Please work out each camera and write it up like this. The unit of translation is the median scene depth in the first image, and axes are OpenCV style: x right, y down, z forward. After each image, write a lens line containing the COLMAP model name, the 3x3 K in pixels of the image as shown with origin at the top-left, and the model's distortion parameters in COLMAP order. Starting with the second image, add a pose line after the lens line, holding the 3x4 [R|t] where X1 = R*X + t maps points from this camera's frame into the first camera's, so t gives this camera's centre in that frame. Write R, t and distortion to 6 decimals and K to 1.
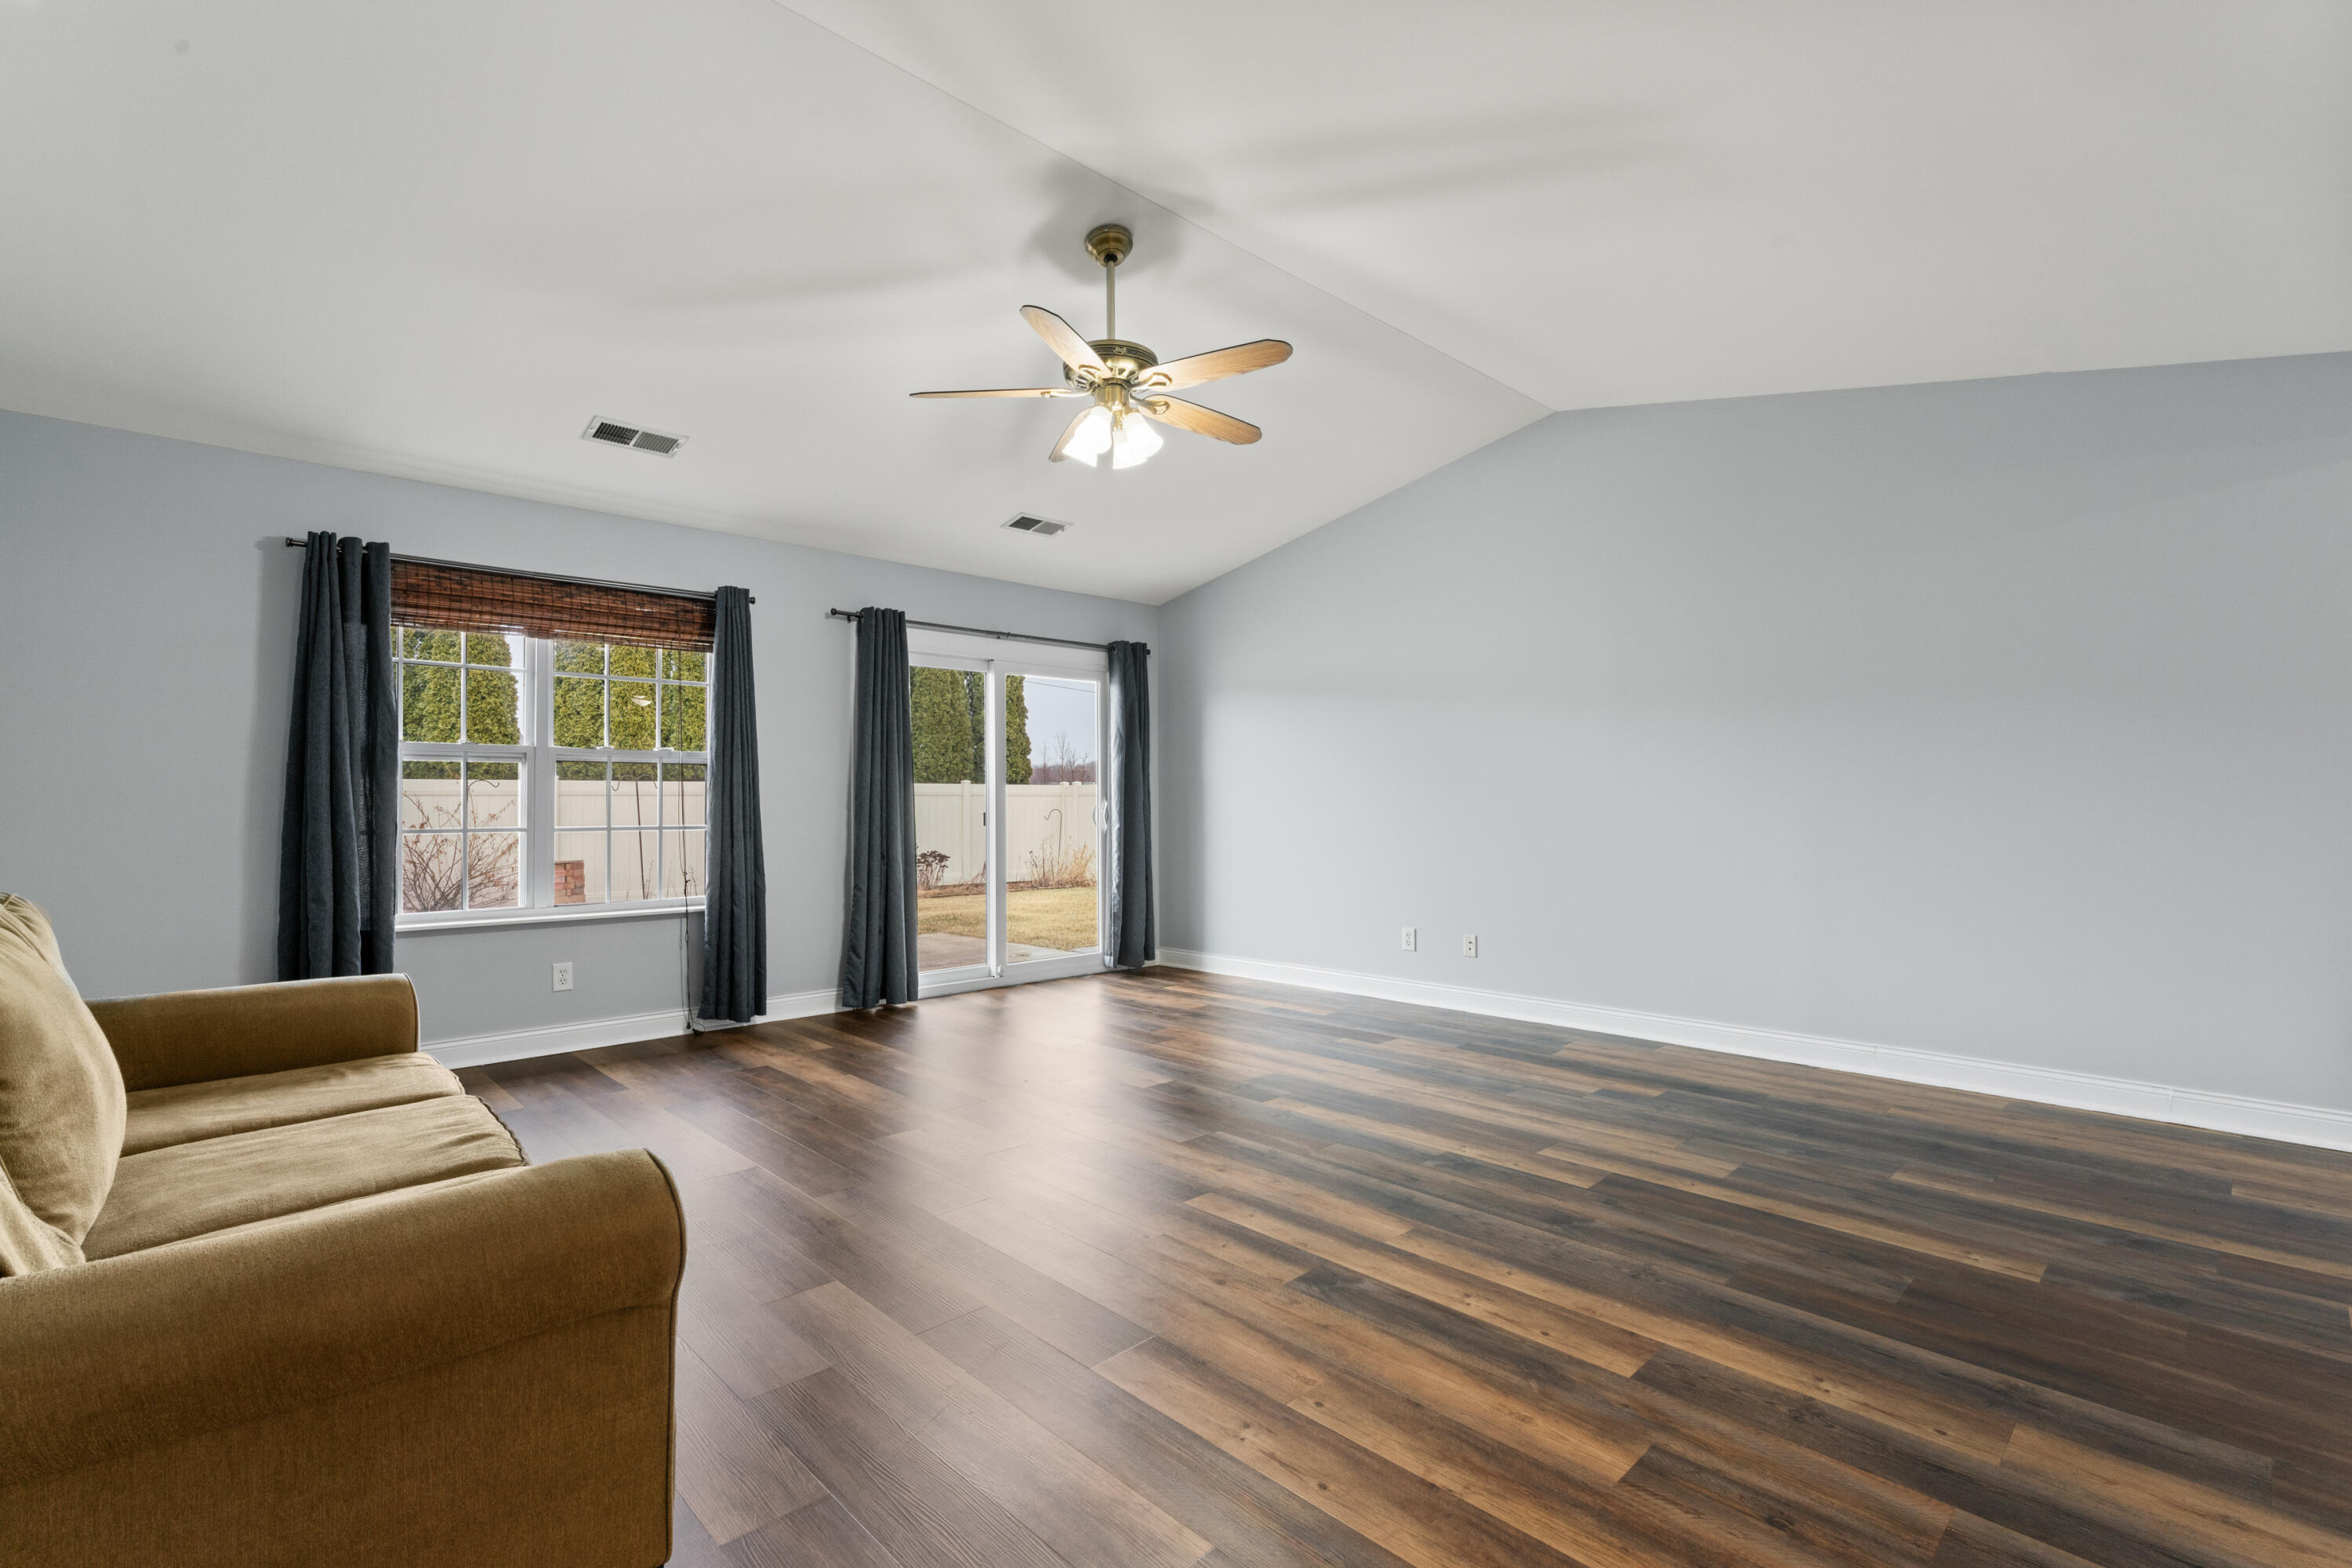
lens RADIAL K [[1068.2, 0, 1184.8], [0, 1068.2, 790.3], [0, 0, 1]] dist [-0.002974, 0.000392]
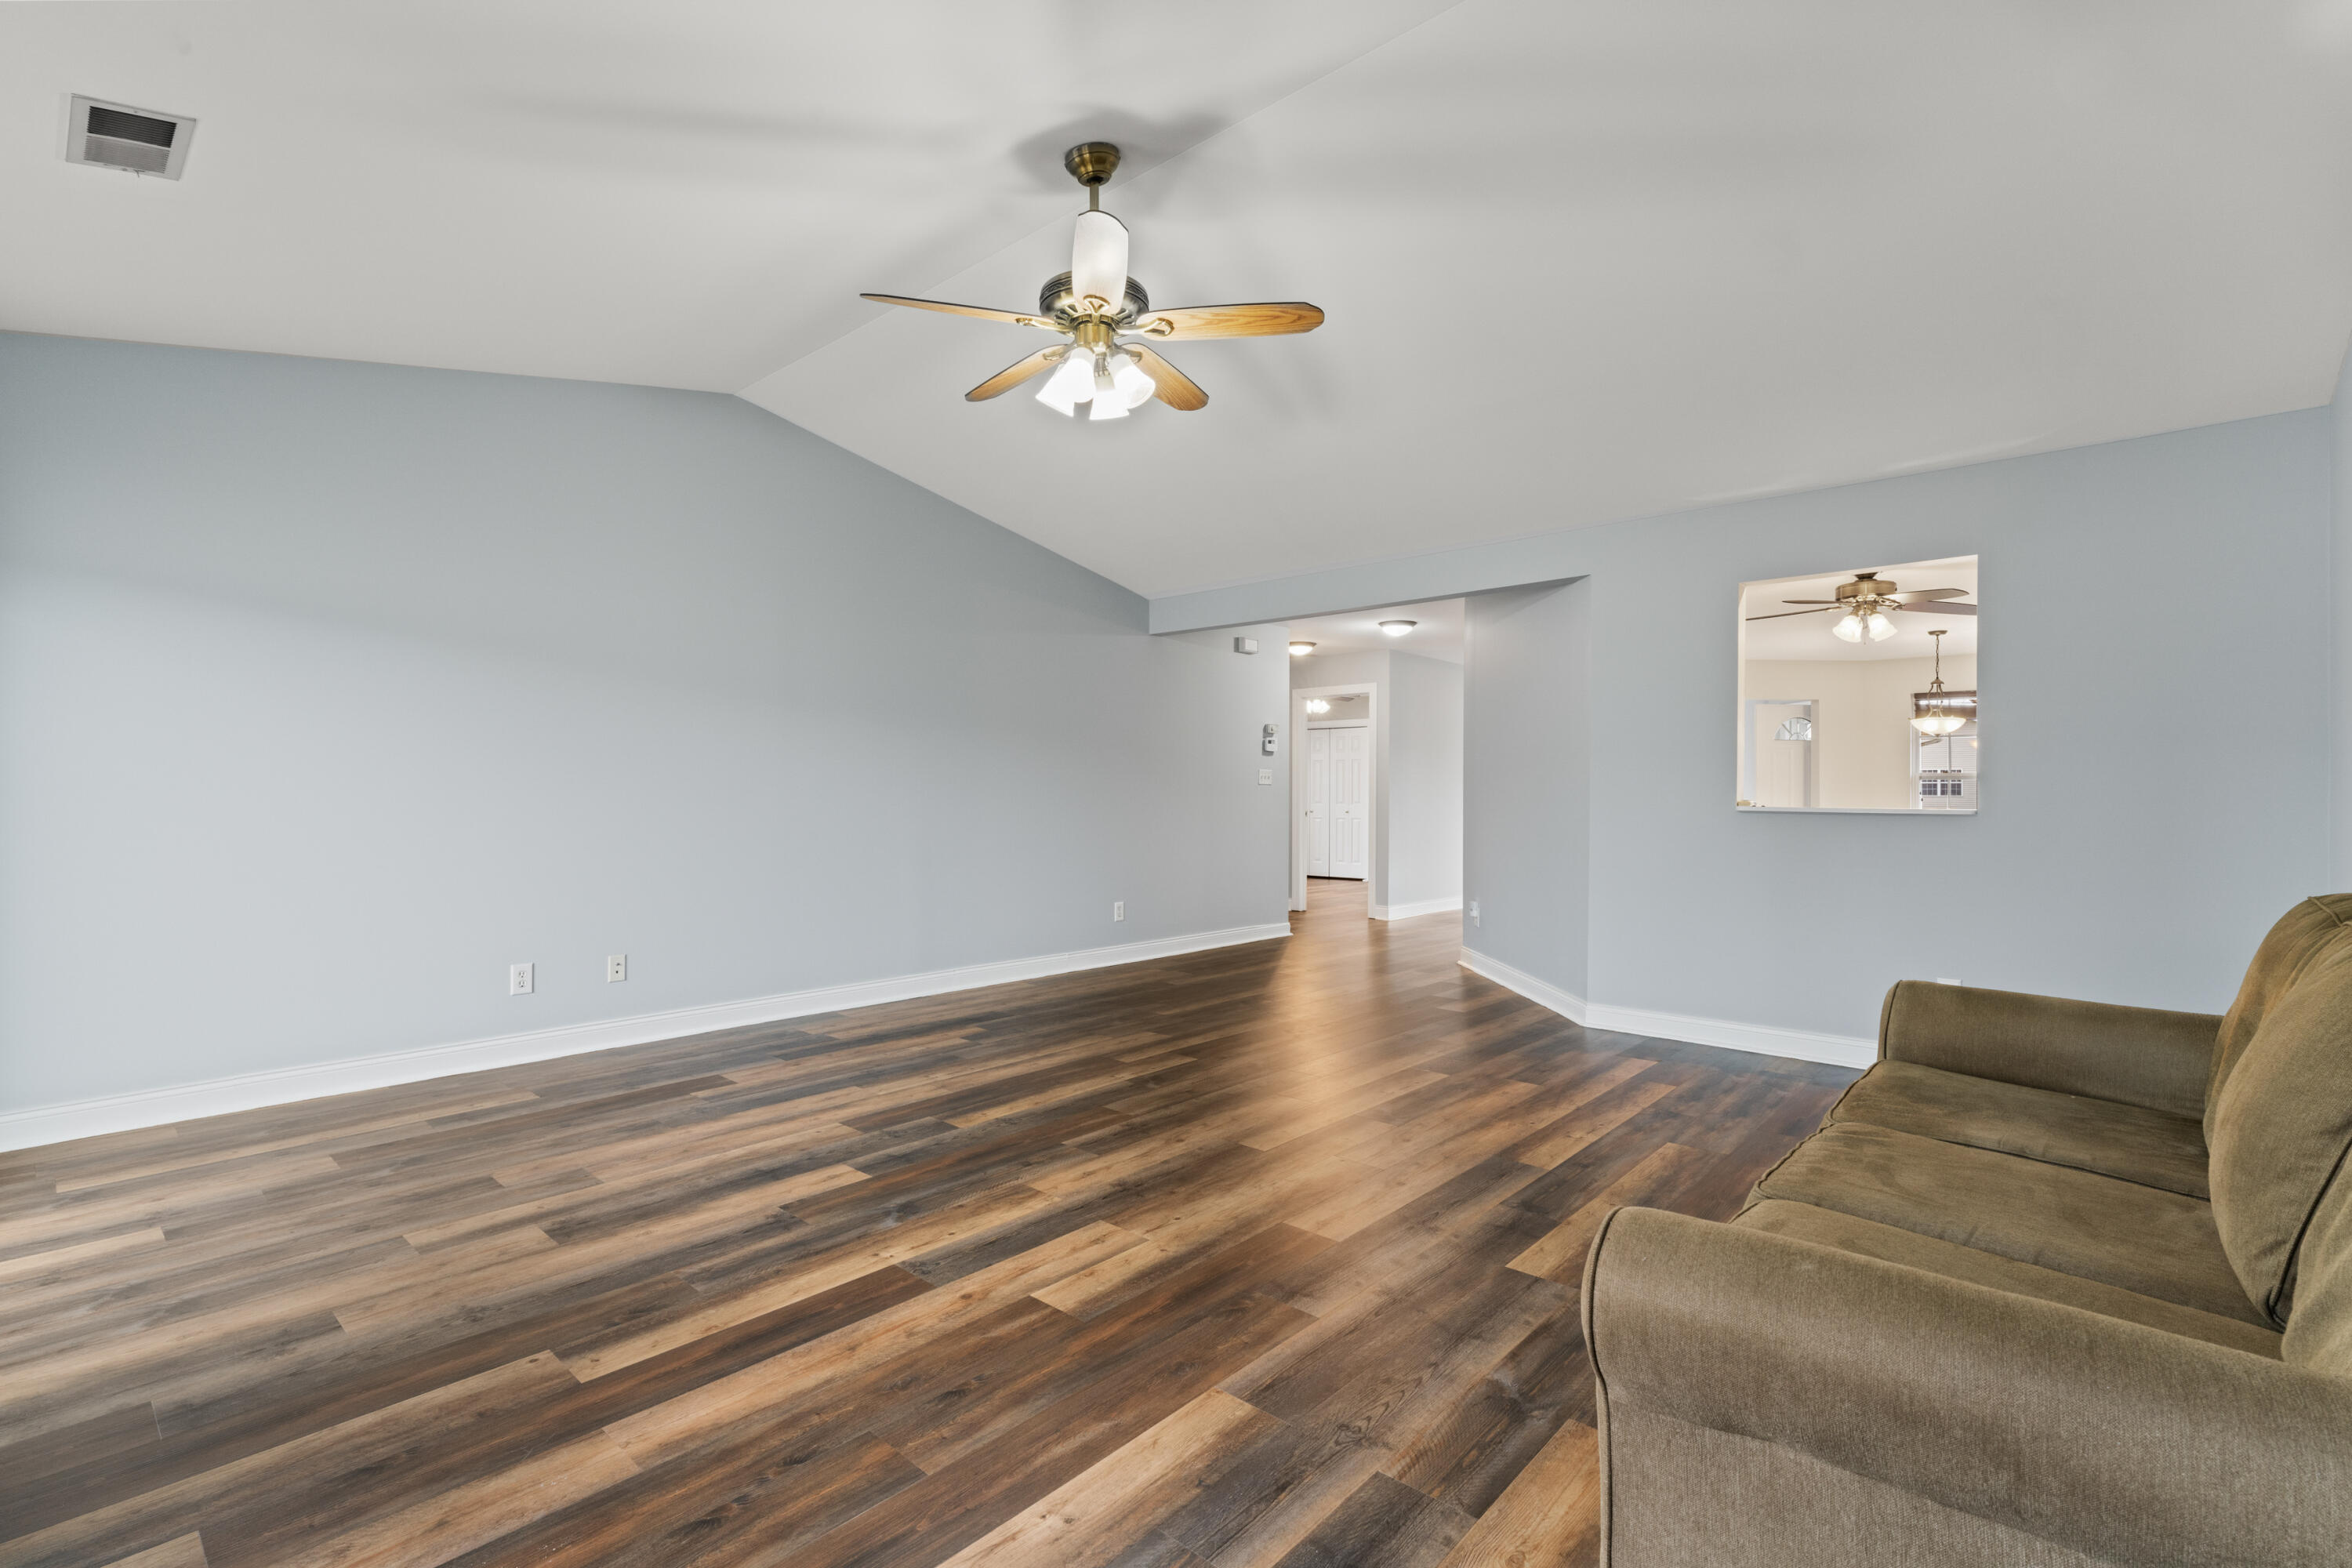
lens RADIAL K [[1068.2, 0, 1158.1], [0, 1068.2, 788.9], [0, 0, 1]] dist [-0.002974, 0.000392]
pose [[-0.064596, 0.009409, 0.997867, -0.811112], [-0.012253, 0.999873, -0.010222, 0.010583], [-0.997836, -0.012888, -0.064473, 0.853504]]
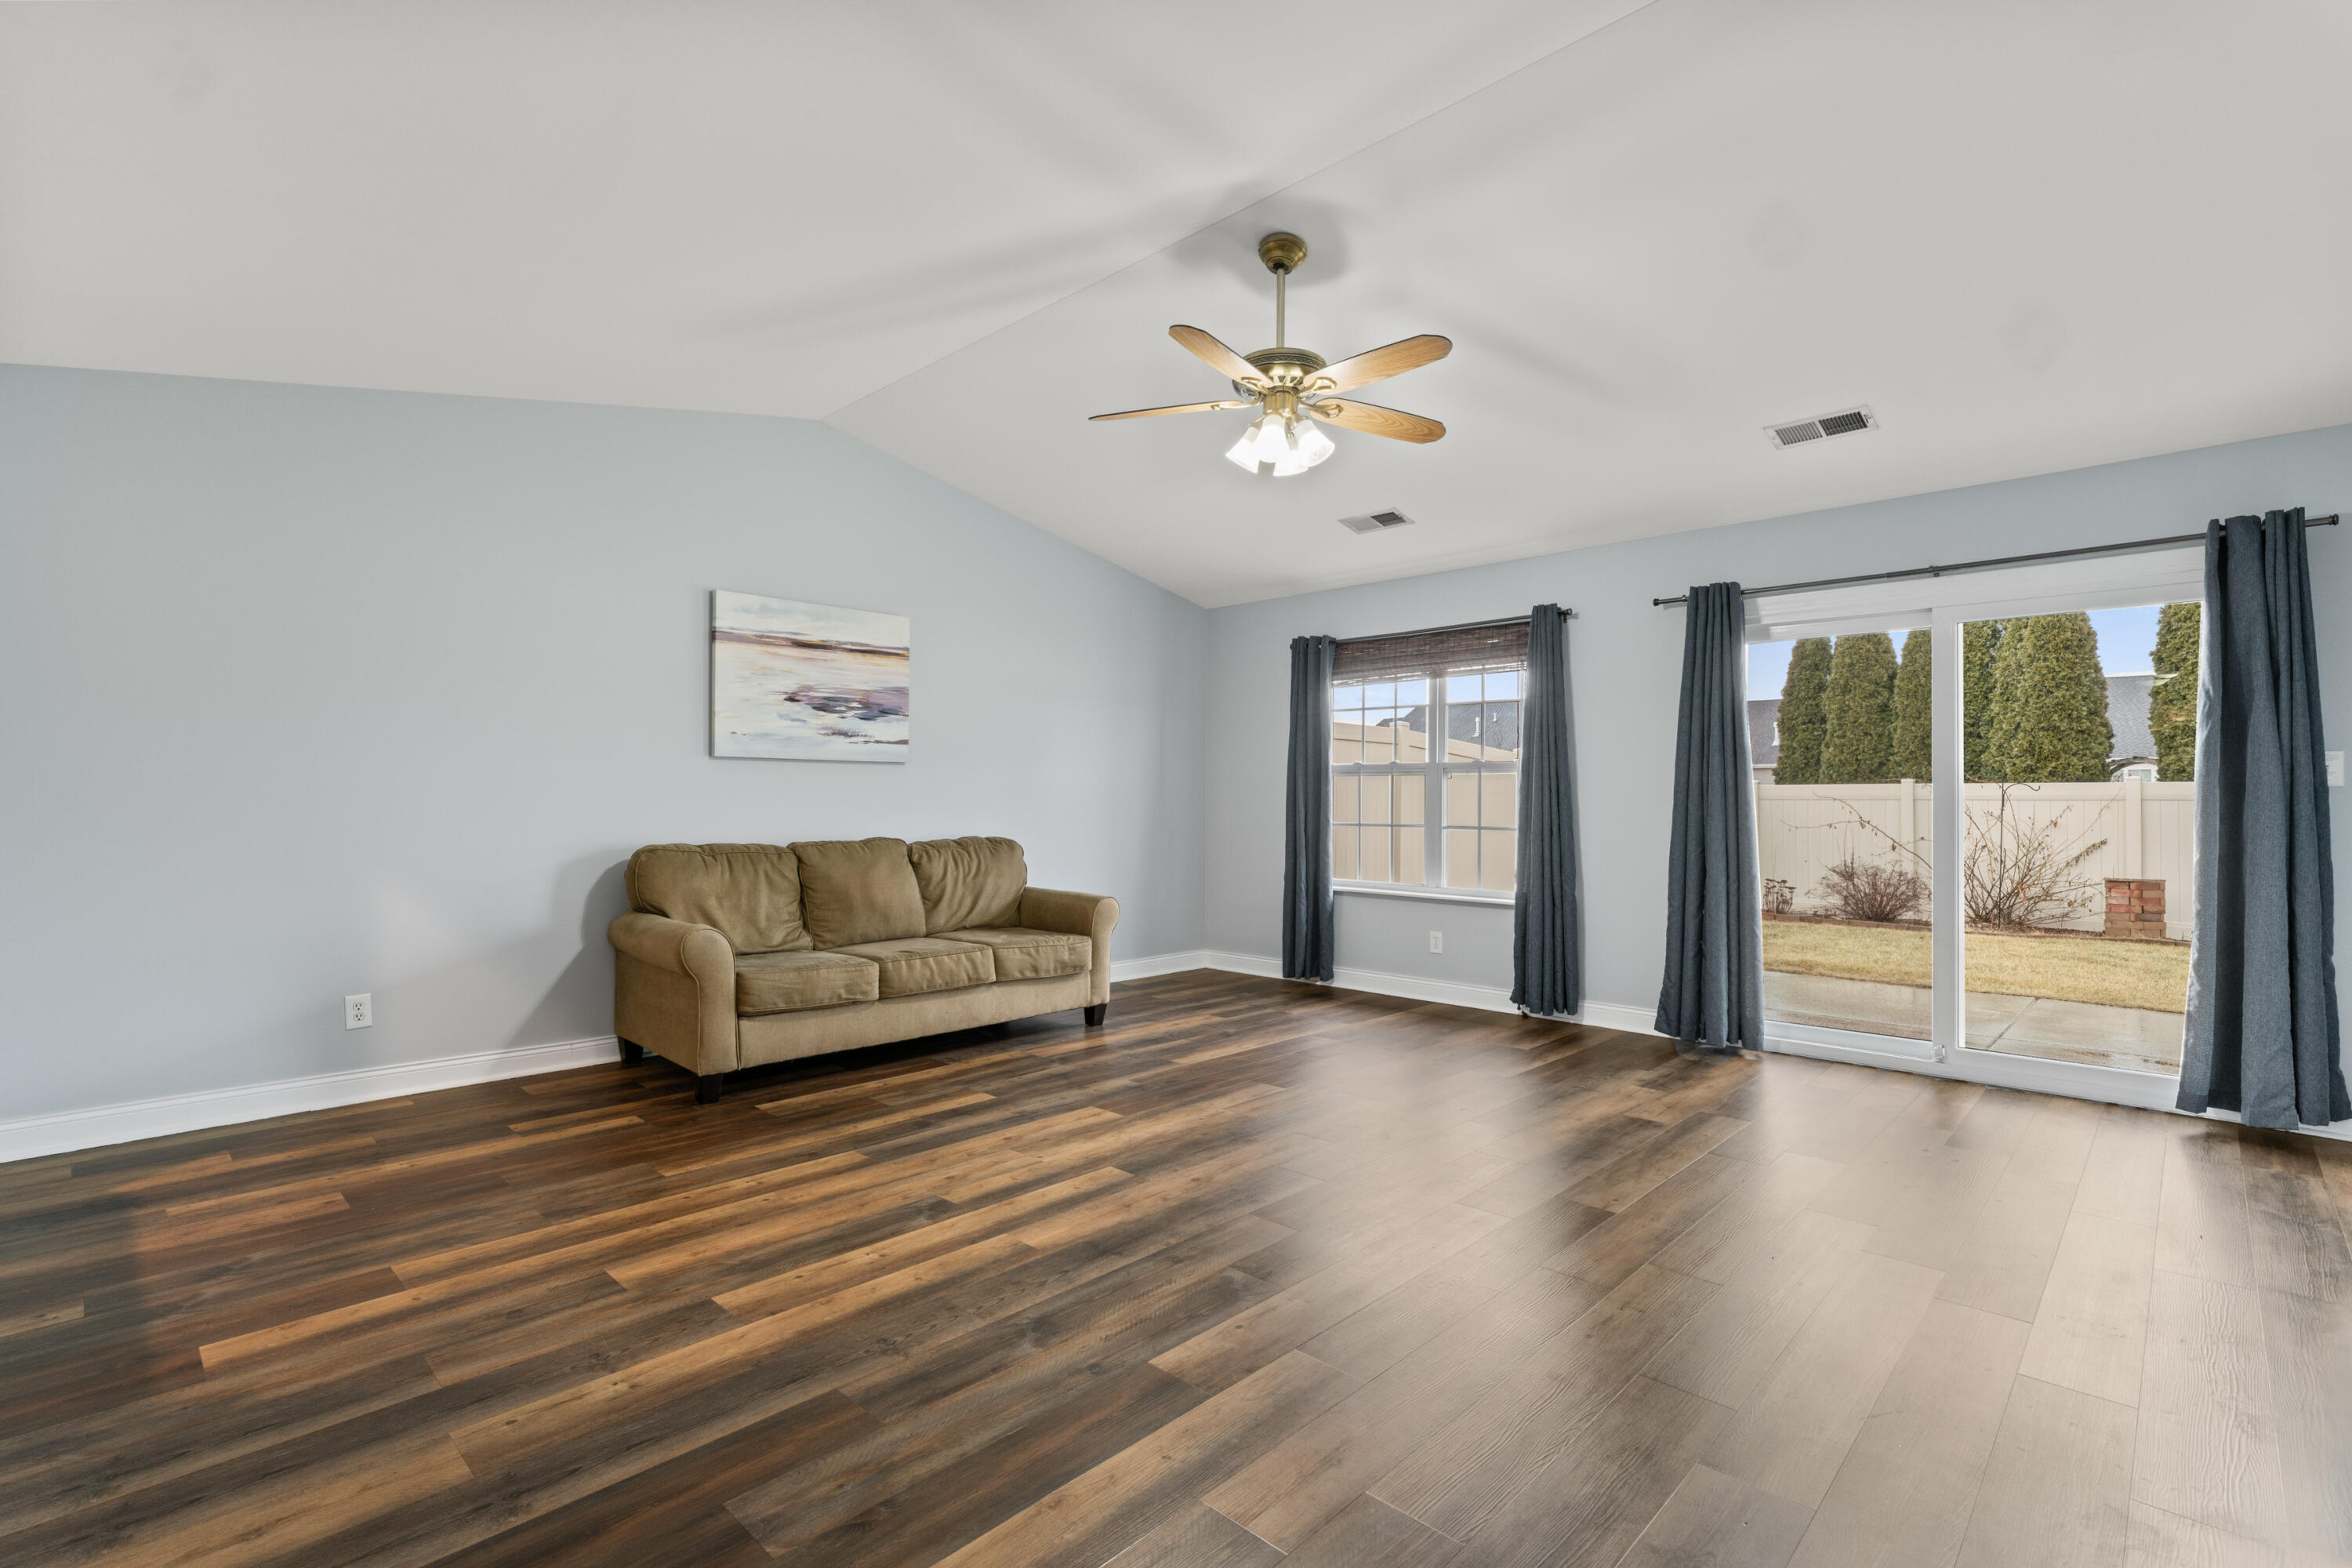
lens RADIAL K [[1068.2, 0, 1134.3], [0, 1068.2, 791.6], [0, 0, 1]] dist [-0.002974, 0.000392]
pose [[0.009292, -0.006500, -0.999936, 0.797302], [0.002967, 0.999975, -0.006473, 0.002057], [0.999952, -0.002907, 0.009311, 0.727711]]
